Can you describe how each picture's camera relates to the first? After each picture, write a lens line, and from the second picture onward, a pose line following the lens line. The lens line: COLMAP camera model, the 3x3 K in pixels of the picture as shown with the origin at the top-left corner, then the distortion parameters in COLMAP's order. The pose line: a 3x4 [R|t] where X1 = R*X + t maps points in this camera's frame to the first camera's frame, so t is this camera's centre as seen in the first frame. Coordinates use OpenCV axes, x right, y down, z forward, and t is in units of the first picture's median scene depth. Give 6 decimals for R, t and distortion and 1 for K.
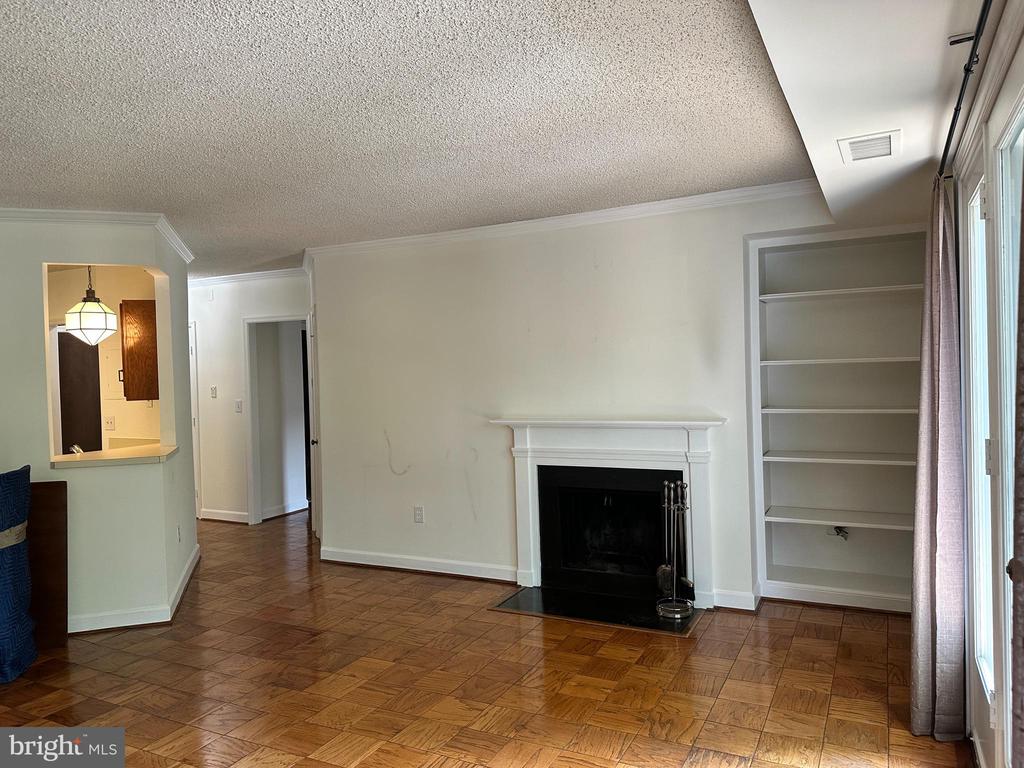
lens RADIAL K [[721.2, 0, 516.0], [0, 721.2, 382.8], [0, 0, 1]] dist [0.157028, -0.195899]
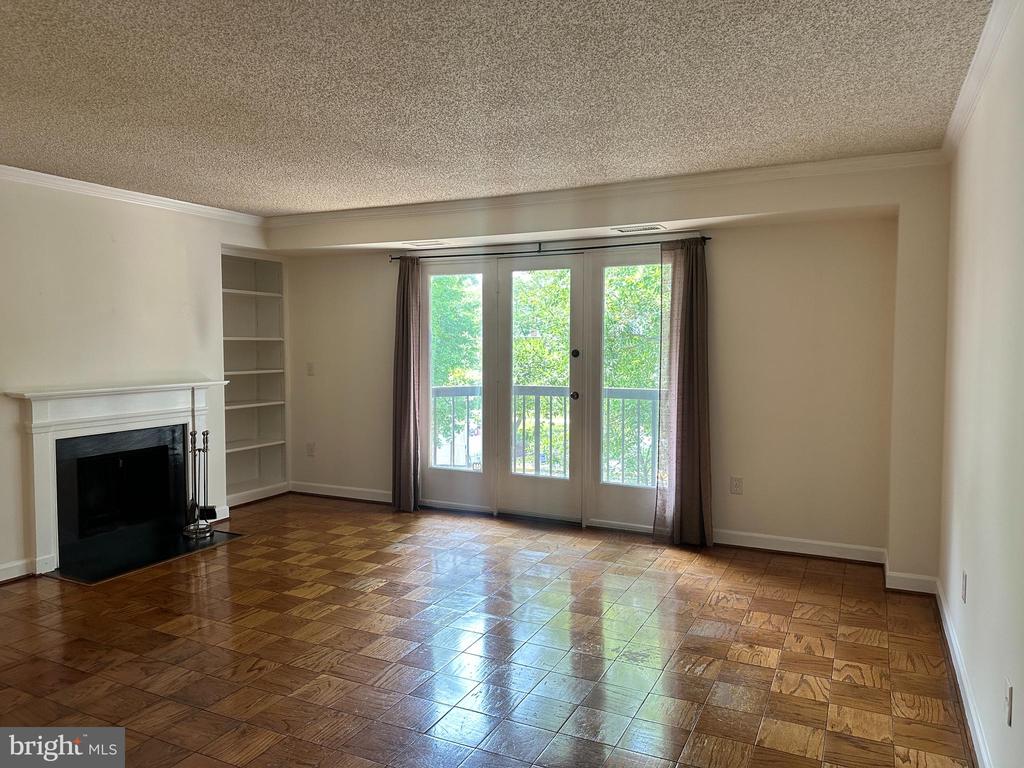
lens RADIAL K [[721.2, 0, 516.0], [0, 721.2, 382.8], [0, 0, 1]] dist [0.157028, -0.195899]
pose [[-0.009917, -0.031480, 0.999455, -0.937037], [0.013589, 0.999408, 0.031613, 0.018836], [-0.999858, 0.013895, -0.009483, 0.418125]]
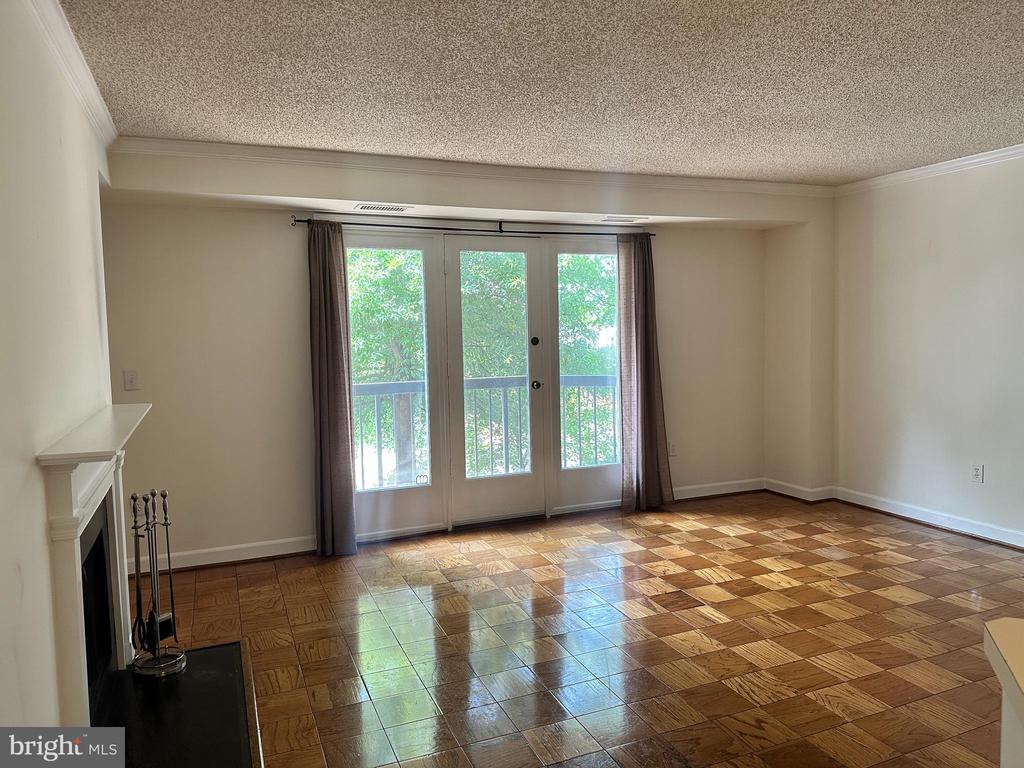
lens RADIAL K [[721.2, 0, 516.0], [0, 721.2, 382.8], [0, 0, 1]] dist [0.157028, -0.195899]
pose [[-0.771033, -0.005814, 0.636768, -0.473423], [0.050429, 0.996260, 0.070158, -0.005853], [-0.634795, 0.086205, -0.767857, 1.185380]]
